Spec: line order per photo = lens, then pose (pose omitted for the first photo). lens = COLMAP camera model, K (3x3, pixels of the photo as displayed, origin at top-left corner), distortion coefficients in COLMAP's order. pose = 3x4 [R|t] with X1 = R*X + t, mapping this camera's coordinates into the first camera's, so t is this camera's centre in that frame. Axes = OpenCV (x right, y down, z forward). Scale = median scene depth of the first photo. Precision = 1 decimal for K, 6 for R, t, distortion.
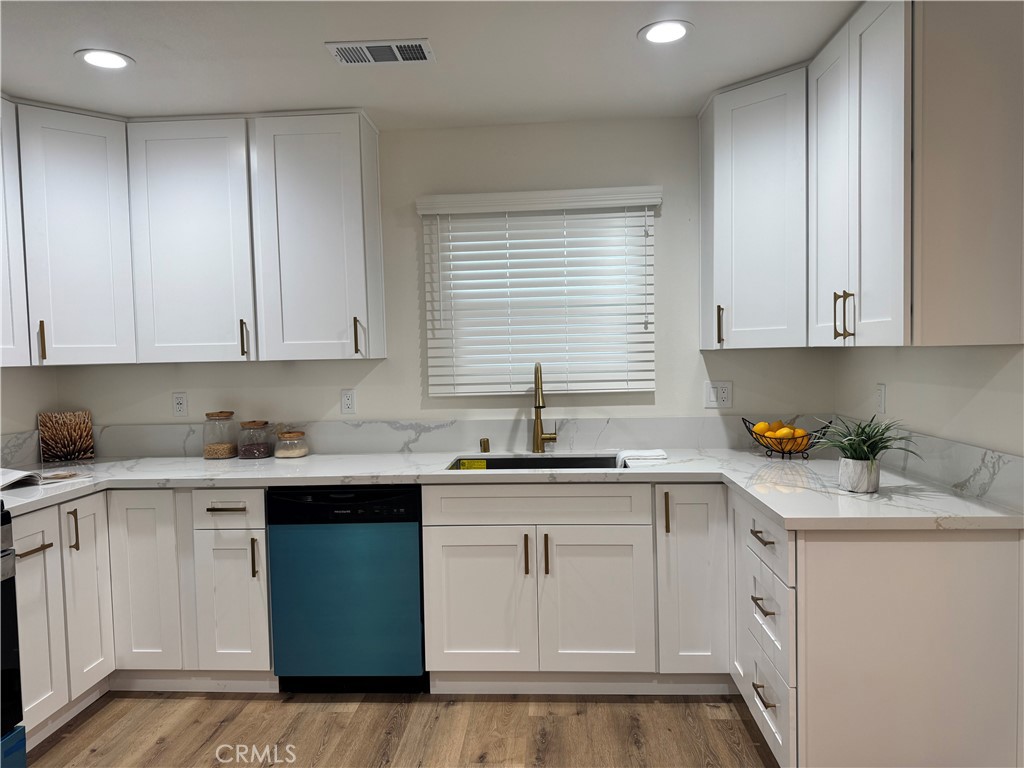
lens RADIAL K [[721.9, 0, 518.4], [0, 721.9, 387.3], [0, 0, 1]] dist [0.066000, -0.081036]
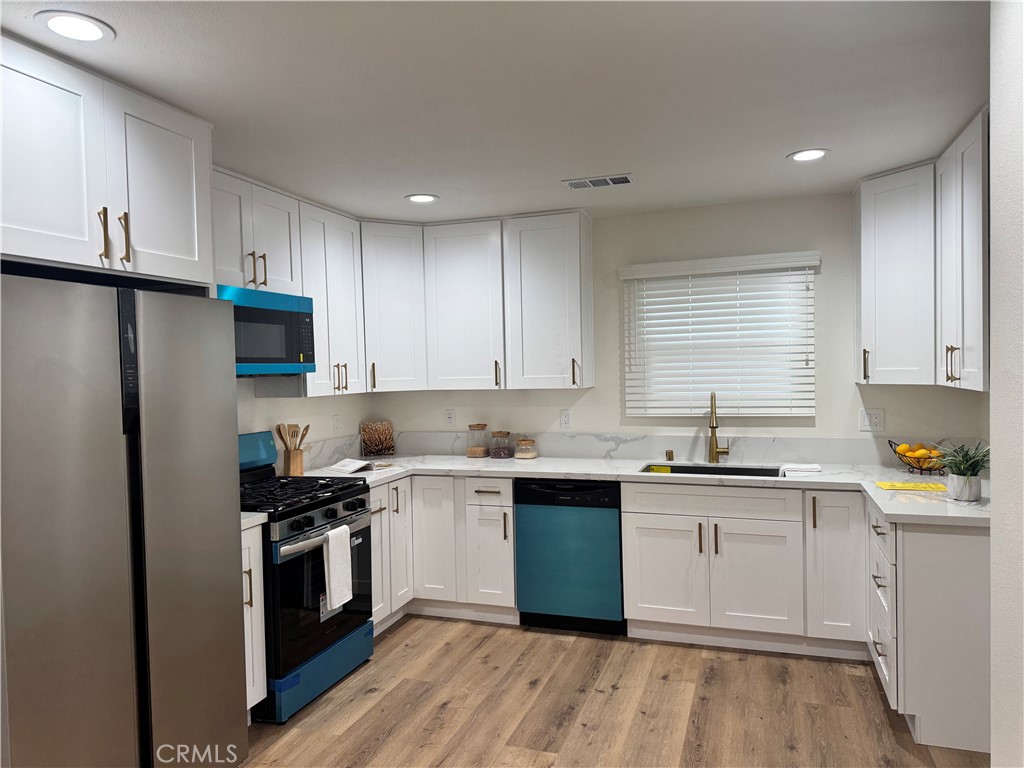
lens RADIAL K [[721.9, 0, 507.5], [0, 721.9, 381.7], [0, 0, 1]] dist [0.066000, -0.081036]
pose [[0.961143, 0.006923, -0.275964, 0.035540], [-0.013193, 0.999695, -0.020869, -0.023437], [0.275736, 0.023699, 0.960941, -0.376095]]
